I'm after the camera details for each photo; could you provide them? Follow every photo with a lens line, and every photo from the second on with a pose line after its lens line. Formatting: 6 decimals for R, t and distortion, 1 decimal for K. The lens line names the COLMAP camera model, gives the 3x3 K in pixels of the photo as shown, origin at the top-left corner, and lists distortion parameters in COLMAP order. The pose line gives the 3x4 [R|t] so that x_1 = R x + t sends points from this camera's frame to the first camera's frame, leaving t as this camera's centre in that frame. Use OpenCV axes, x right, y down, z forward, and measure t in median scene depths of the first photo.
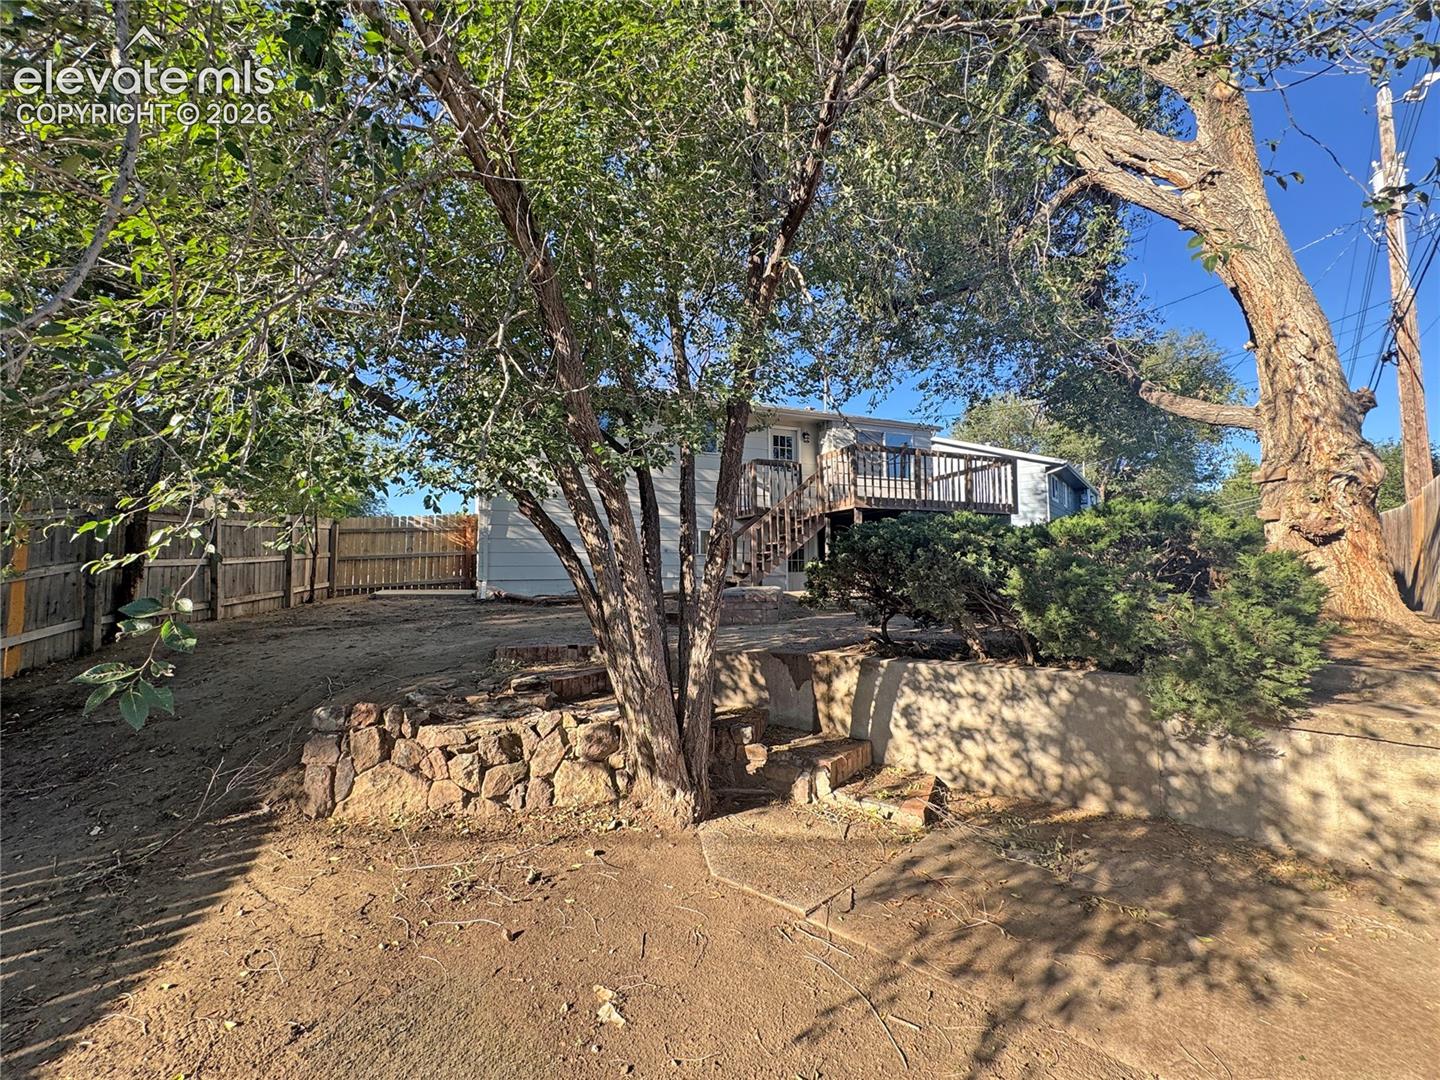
lens RADIAL K [[575.7, 0, 722.9], [0, 575.7, 537.1], [0, 0, 1]] dist [0.000165, -0.000851]
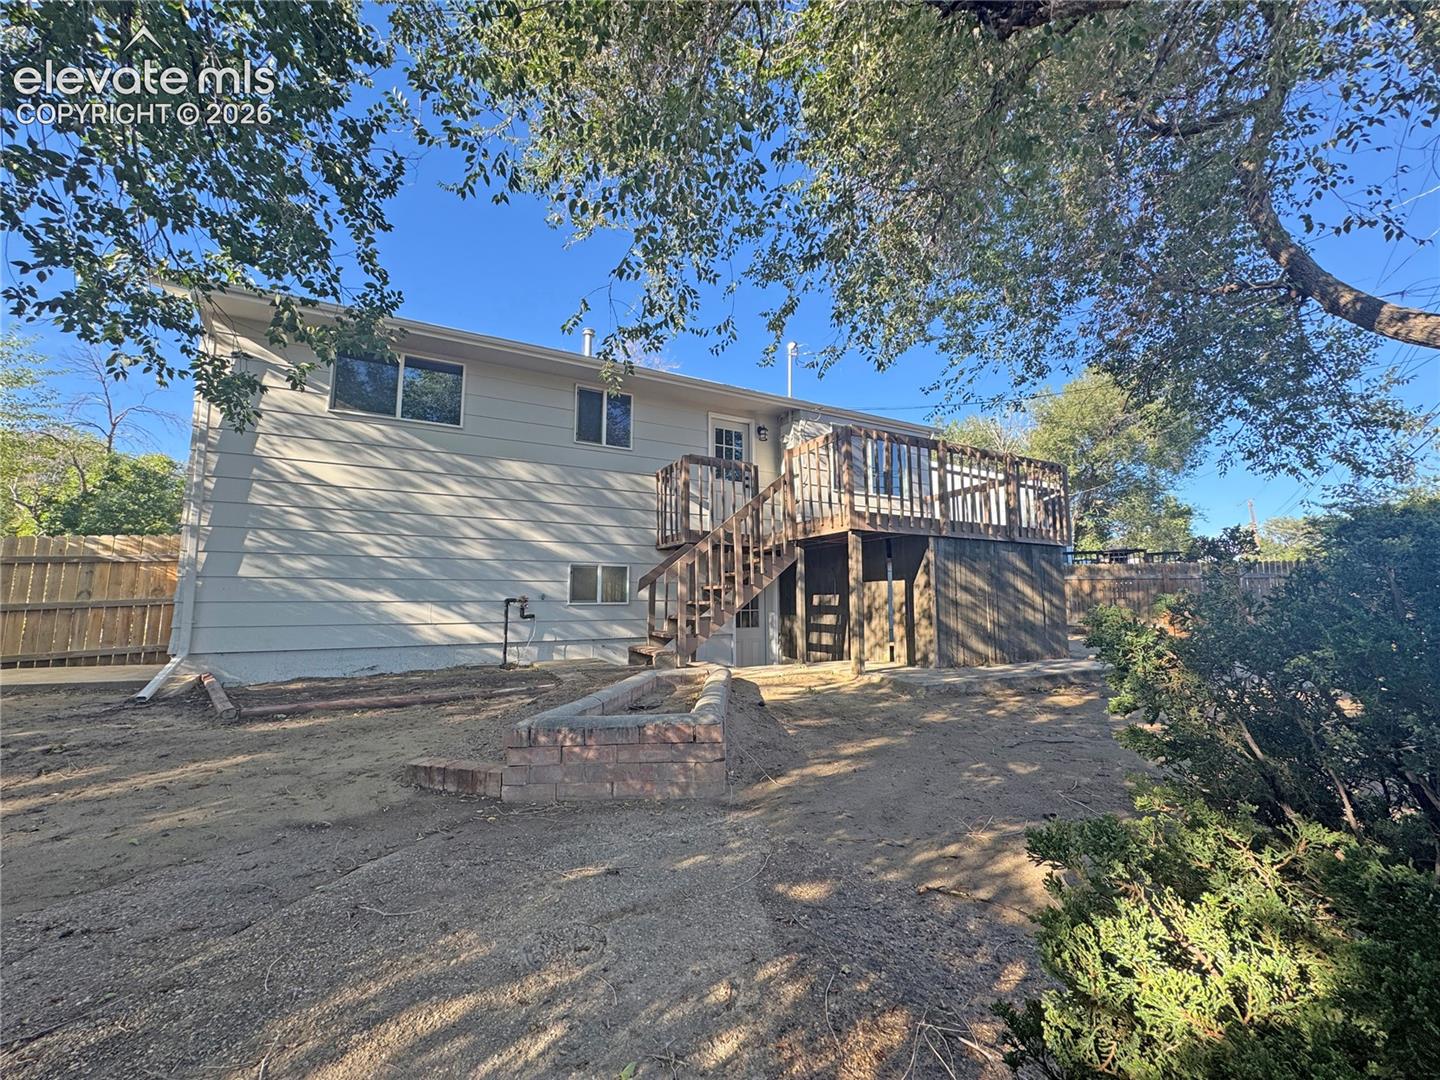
lens RADIAL K [[575.7, 0, 719.1], [0, 575.7, 540.5], [0, 0, 1]] dist [0.000165, -0.000851]
pose [[0.995262, 0.012900, 0.096368, 0.031847], [-0.007450, 0.998364, -0.056698, -0.005025], [-0.096942, 0.055712, 0.993730, 0.376992]]
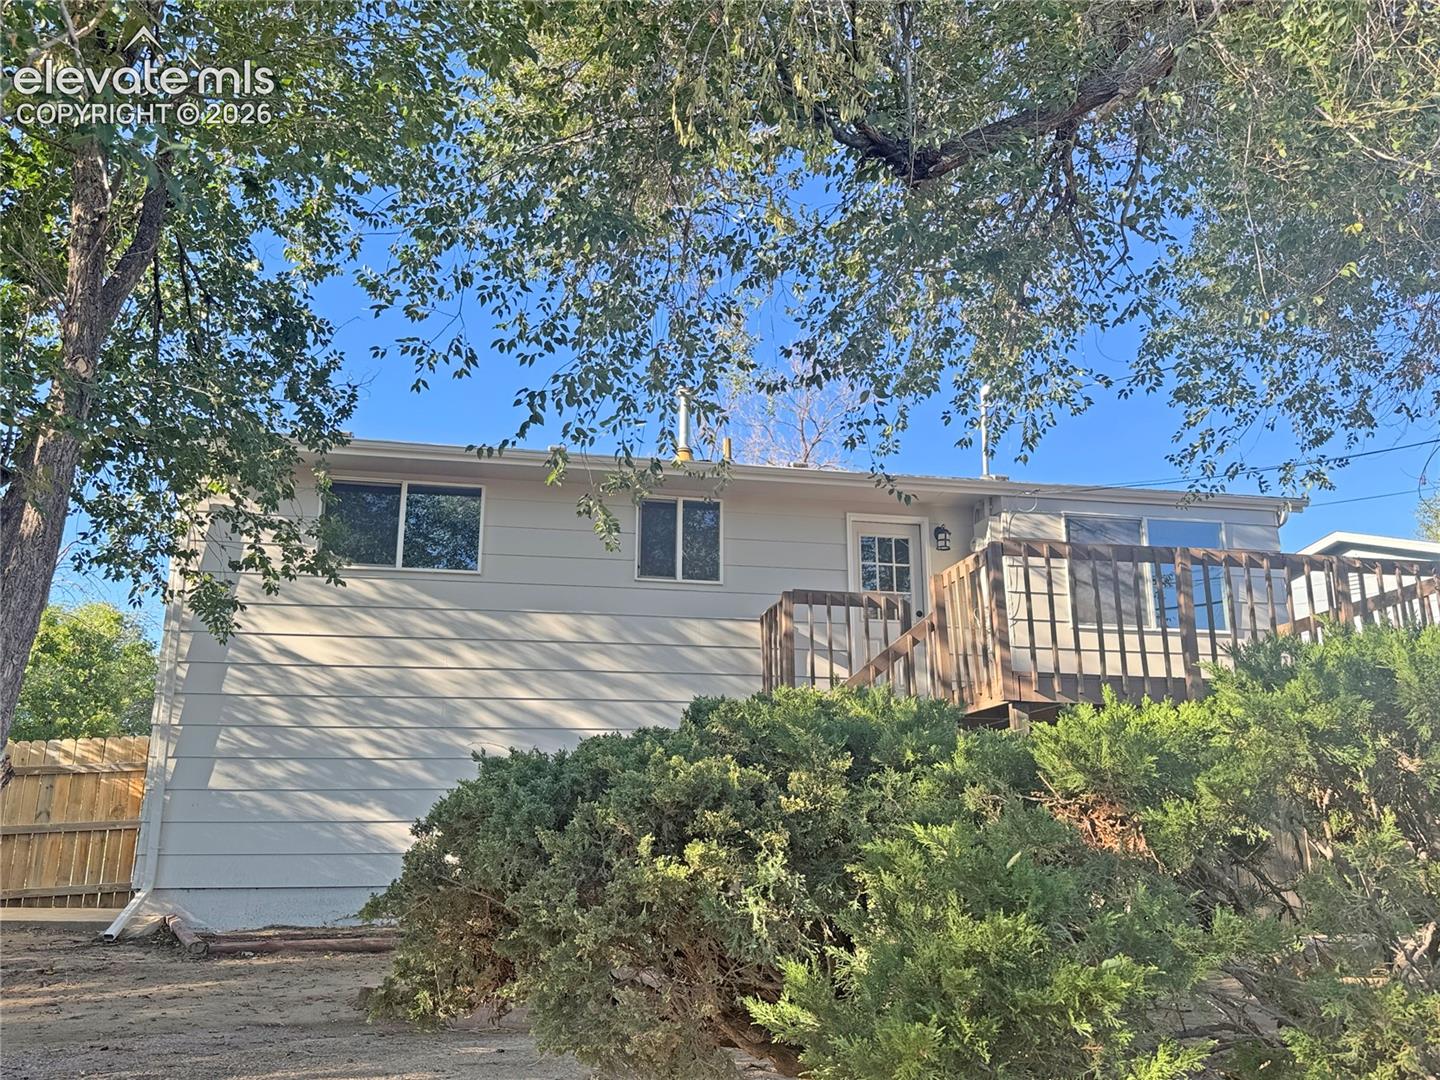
lens RADIAL K [[1214.0, 0, 720.7], [0, 1214.0, 539.3], [0, 0, 1]] dist [0.037368, -0.043242]
pose [[0.980051, -0.045470, -0.193473, 0.183760], [0.006637, 0.980421, -0.196799, 0.000900], [0.198633, 0.191589, 0.961165, 0.139924]]
